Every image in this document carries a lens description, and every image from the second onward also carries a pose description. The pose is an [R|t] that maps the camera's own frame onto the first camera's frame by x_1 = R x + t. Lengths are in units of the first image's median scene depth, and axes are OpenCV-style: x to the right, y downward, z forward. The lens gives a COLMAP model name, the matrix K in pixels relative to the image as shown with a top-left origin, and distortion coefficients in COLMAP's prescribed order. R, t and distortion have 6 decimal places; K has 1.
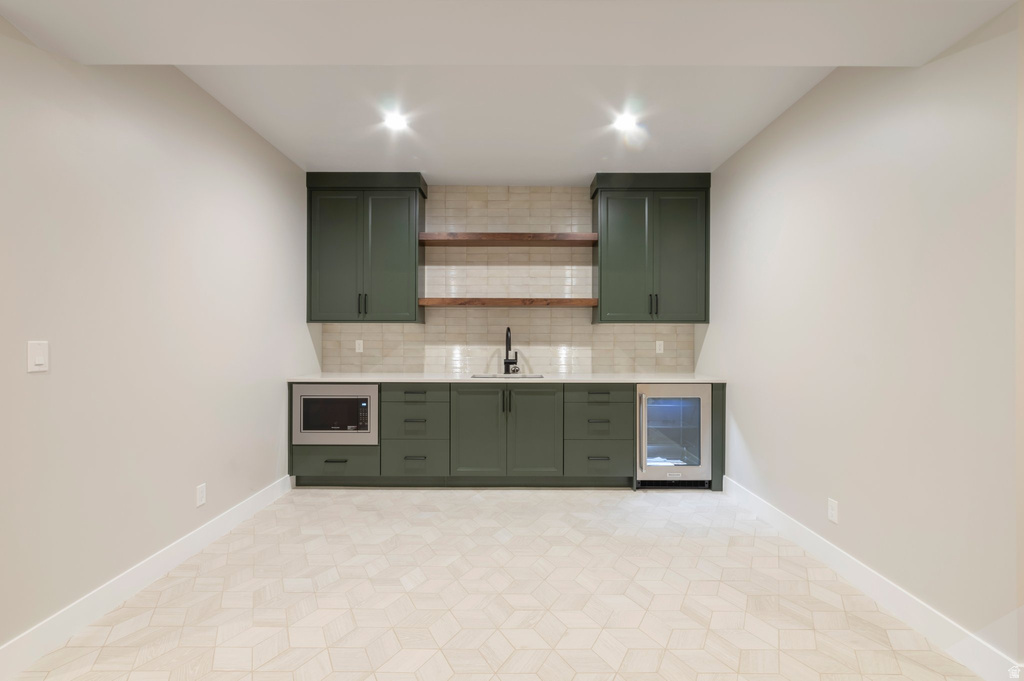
lens RADIAL K [[461.9, 0, 509.0], [0, 461.9, 336.2], [0, 0, 1]] dist [0.000406, 0.000118]
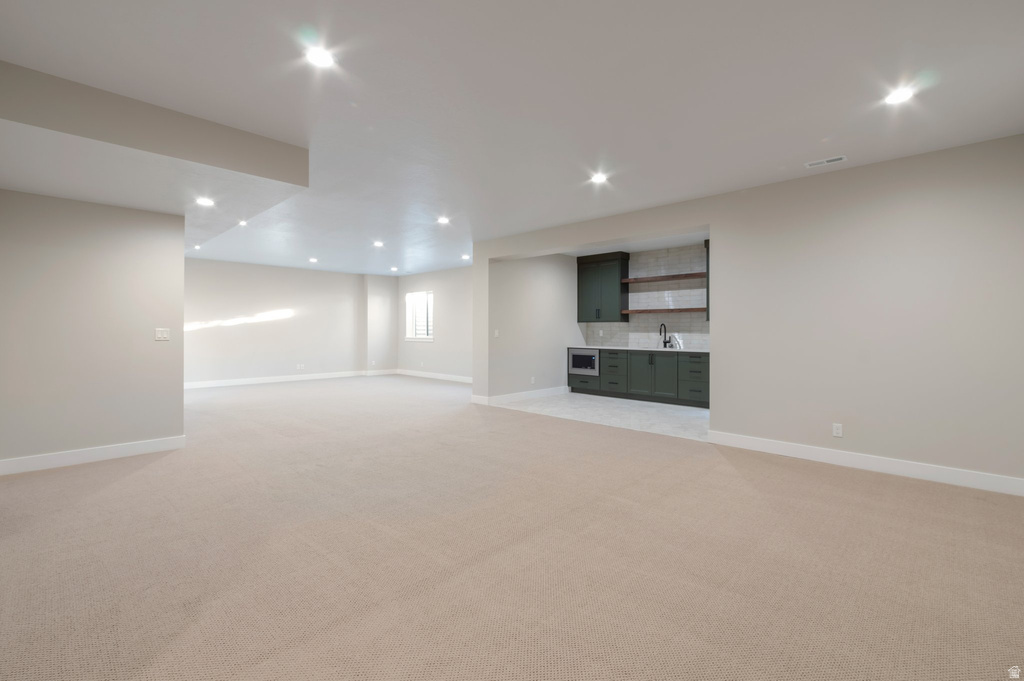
lens RADIAL K [[461.9, 0, 509.0], [0, 461.9, 336.2], [0, 0, 1]] dist [0.000406, 0.000118]
pose [[0.707673, 0.007593, -0.706499, 0.898406], [0.005022, 0.999863, 0.015777, -0.000165], [0.706522, -0.014713, 0.707538, -0.822995]]
